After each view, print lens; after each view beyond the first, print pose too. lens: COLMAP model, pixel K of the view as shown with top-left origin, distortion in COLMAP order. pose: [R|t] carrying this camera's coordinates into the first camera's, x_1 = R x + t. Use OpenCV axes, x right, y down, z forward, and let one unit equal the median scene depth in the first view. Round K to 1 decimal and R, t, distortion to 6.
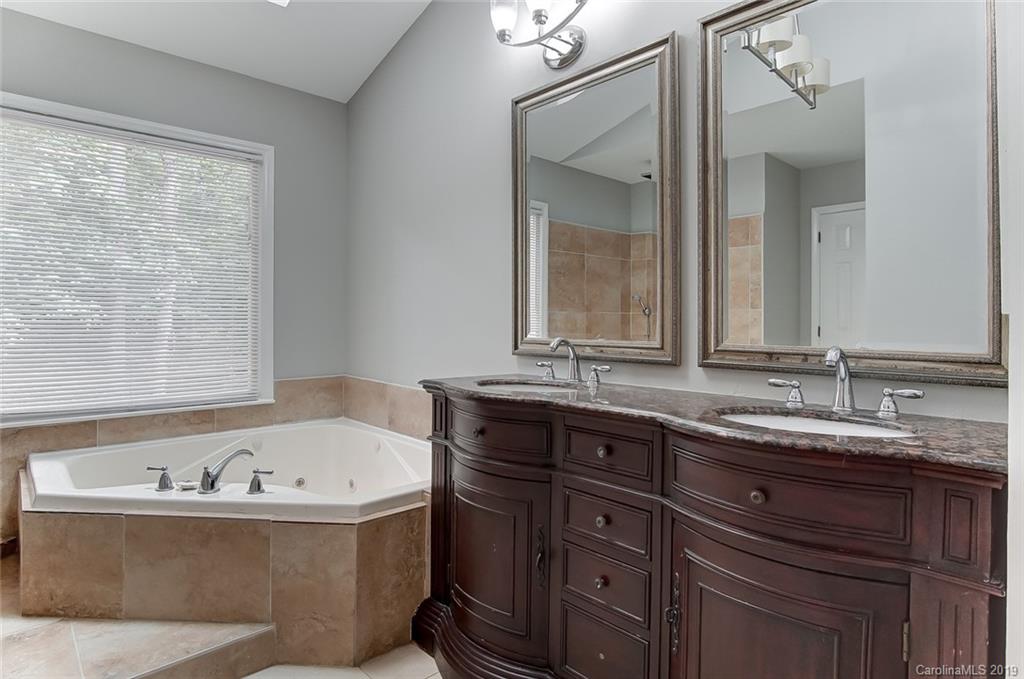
lens RADIAL K [[555.1, 0, 512.3], [0, 555.1, 333.3], [0, 0, 1]] dist [-0.023062, 0.002077]
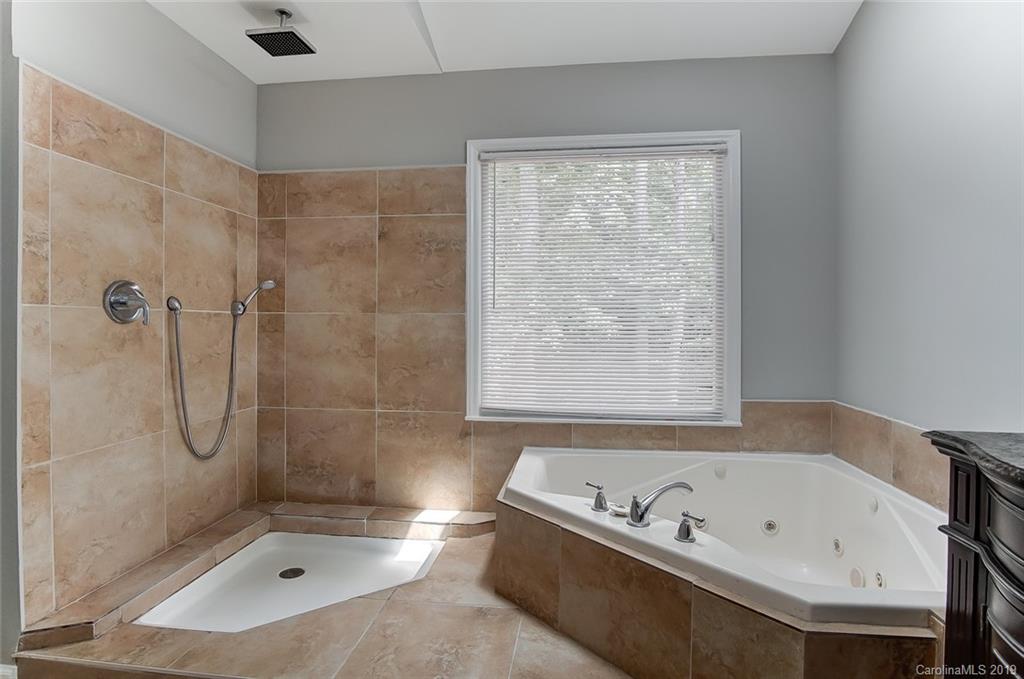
lens RADIAL K [[555.1, 0, 511.6], [0, 555.1, 334.4], [0, 0, 1]] dist [-0.023062, 0.002077]
pose [[0.640815, 0.005656, -0.767675, 0.003158], [-0.017176, 0.999828, -0.006970, -0.009444], [0.767503, 0.017652, 0.640802, 0.260101]]
